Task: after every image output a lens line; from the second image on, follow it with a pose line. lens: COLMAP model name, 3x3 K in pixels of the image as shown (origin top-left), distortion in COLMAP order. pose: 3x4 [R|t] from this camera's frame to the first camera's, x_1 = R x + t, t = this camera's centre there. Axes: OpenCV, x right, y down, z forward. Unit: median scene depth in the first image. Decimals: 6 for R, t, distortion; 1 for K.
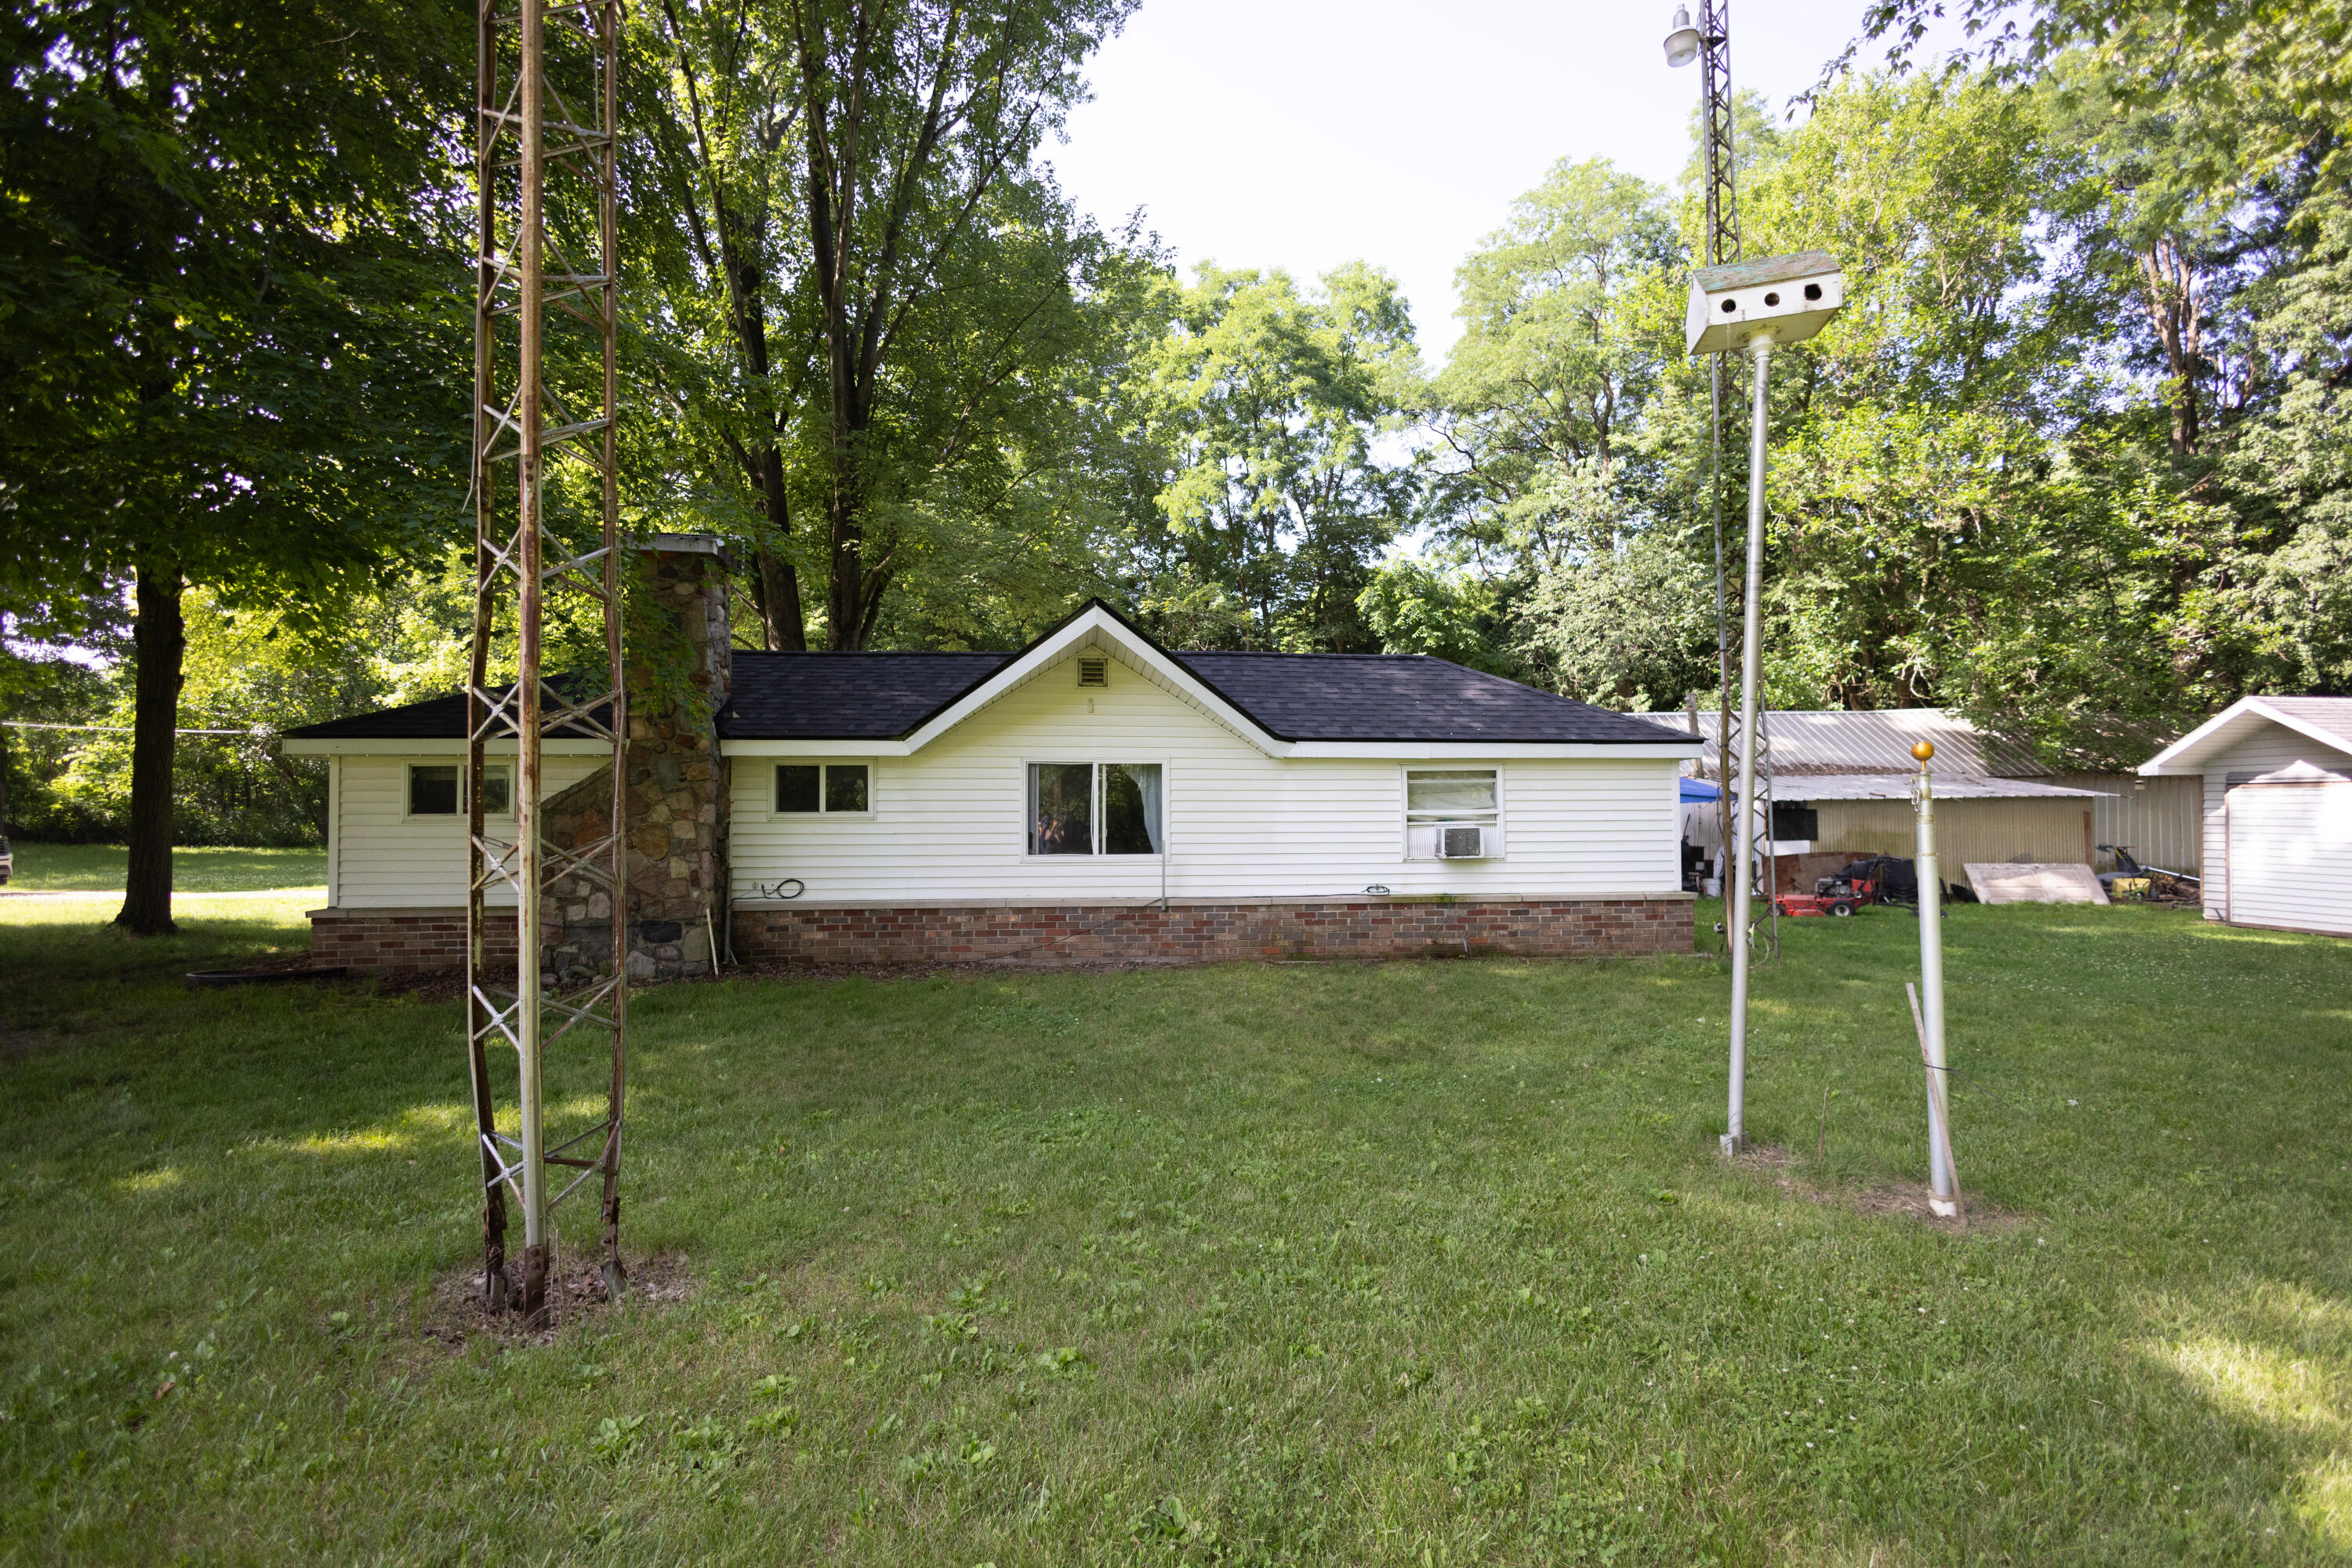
lens RADIAL K [[1091.9, 0, 1176.0], [0, 1091.9, 784.0], [0, 0, 1]] dist [0.025537, -0.009287]
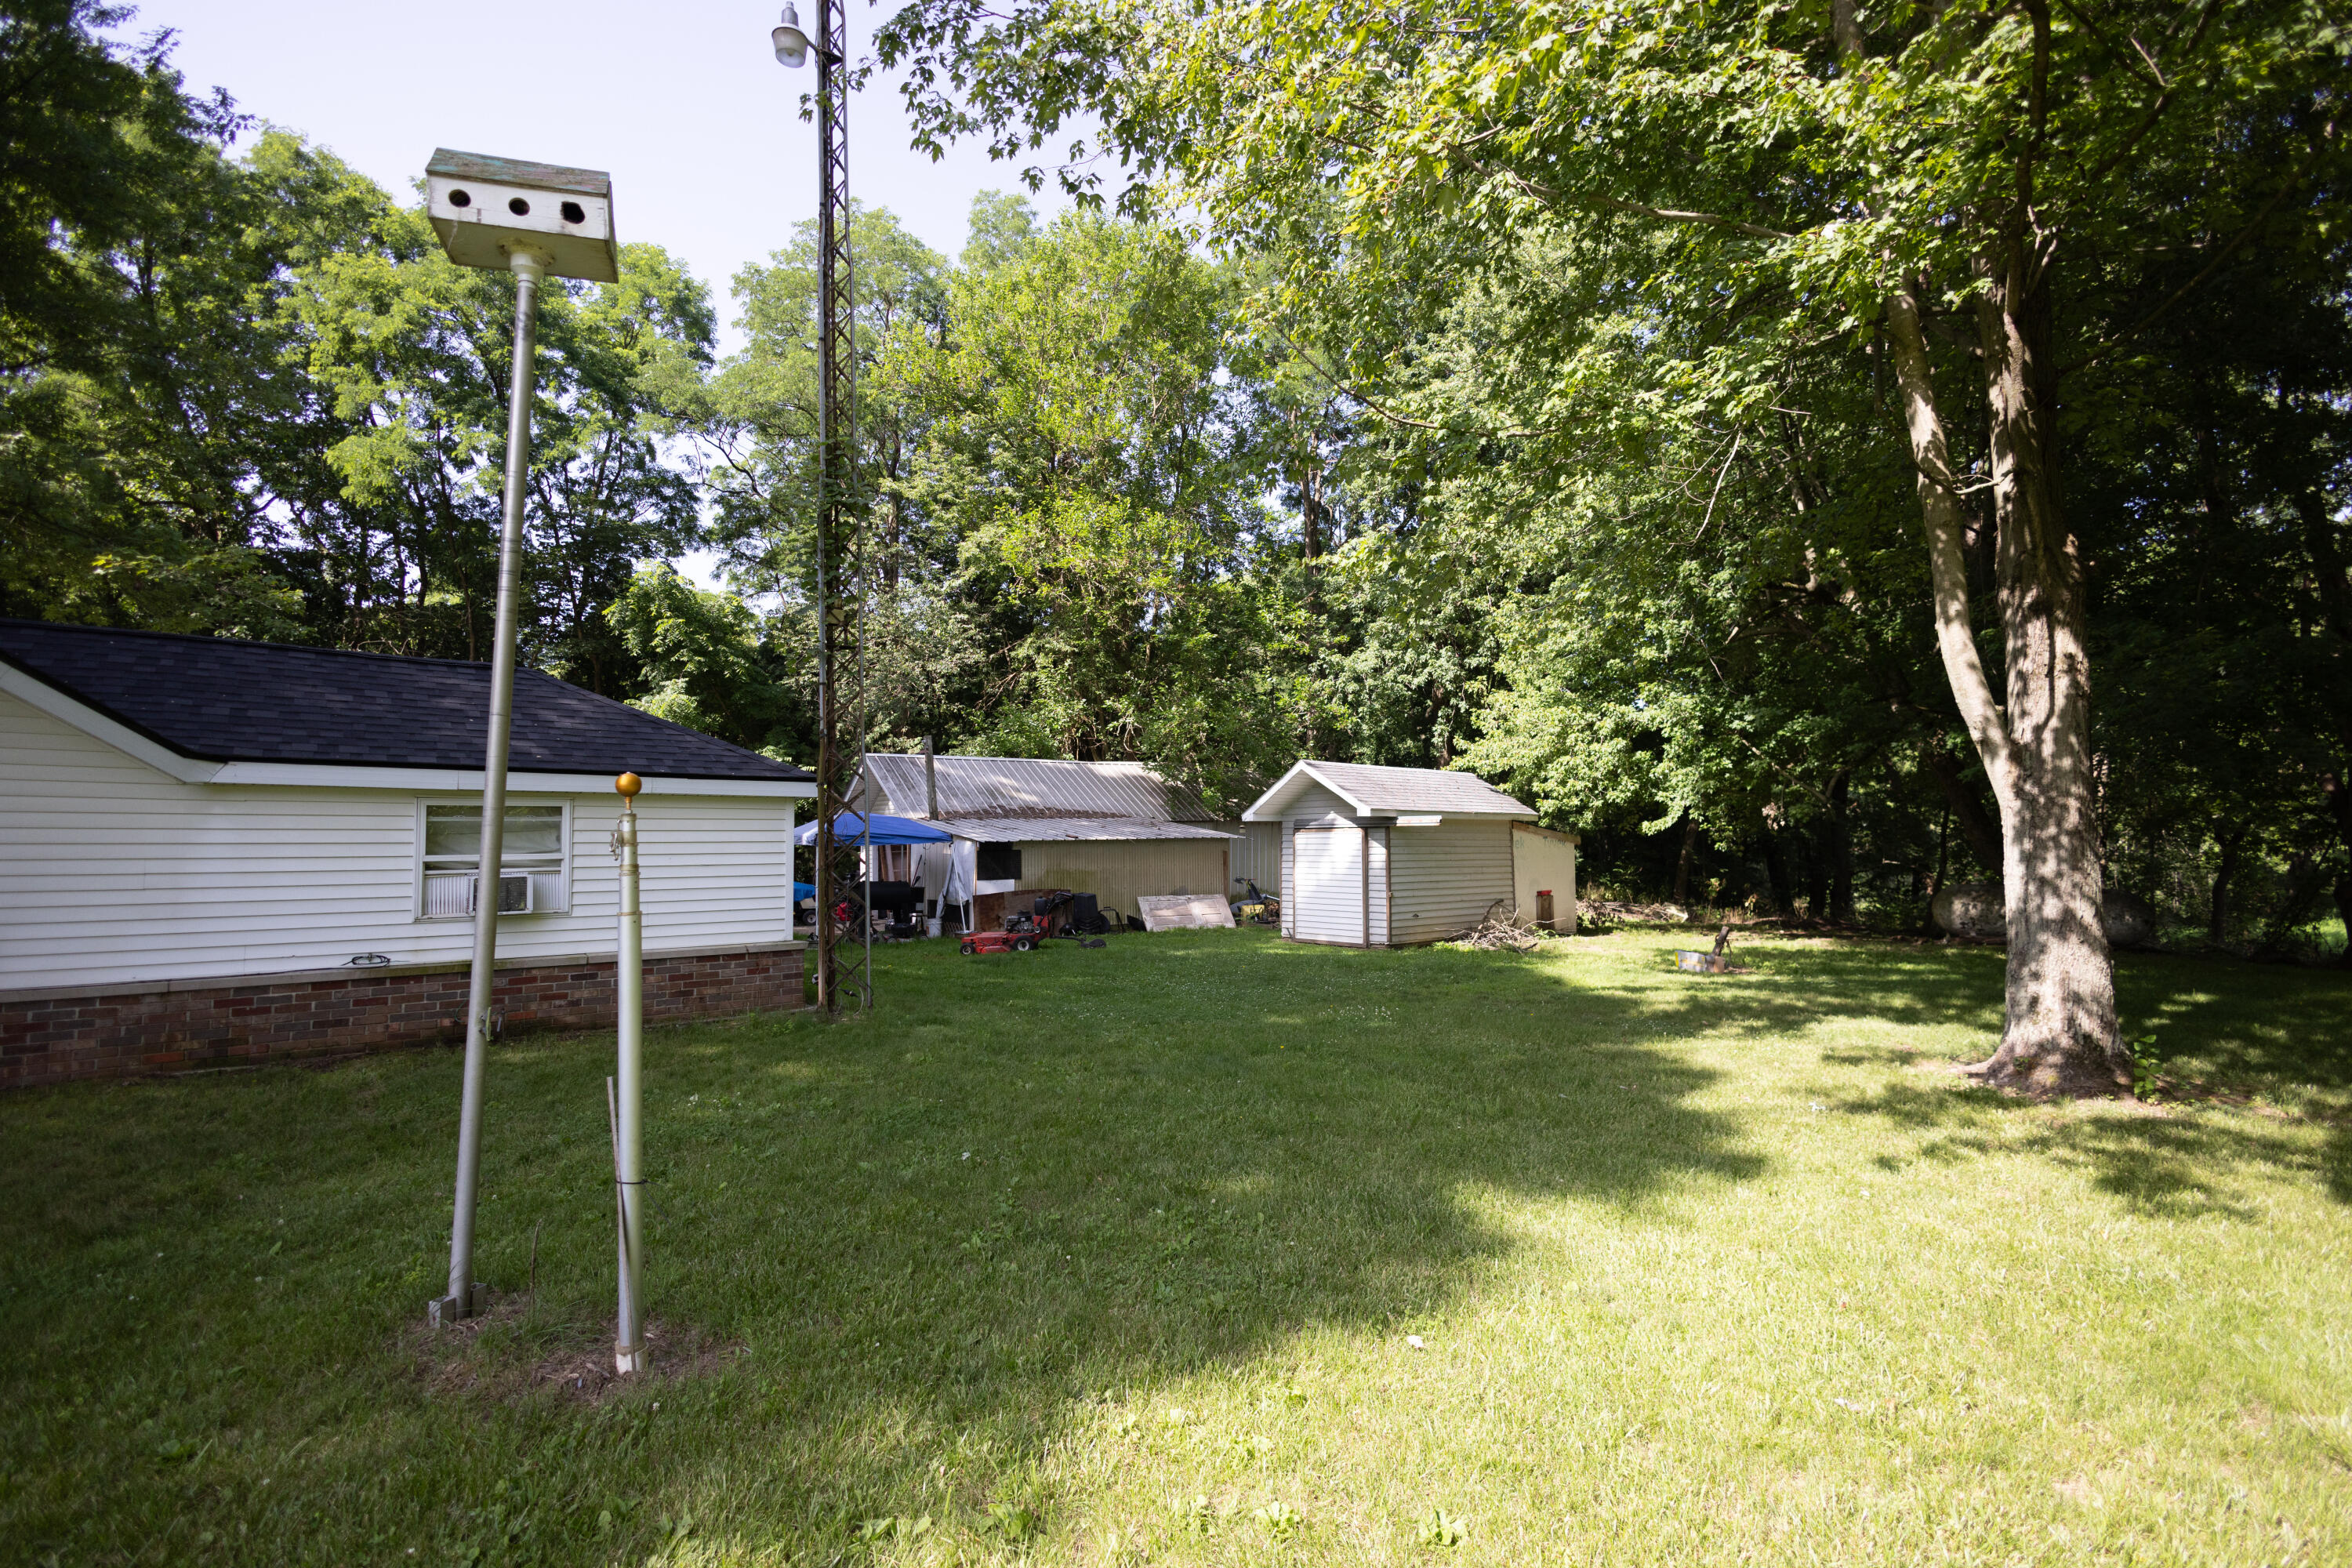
lens RADIAL K [[1091.9, 0, 1176.0], [0, 1091.9, 784.0], [0, 0, 1]] dist [0.025537, -0.009287]
pose [[0.838953, 0.029217, 0.543419, 0.109300], [-0.009414, 0.999188, -0.039187, -0.000608], [-0.544123, 0.027760, 0.838546, 0.020809]]
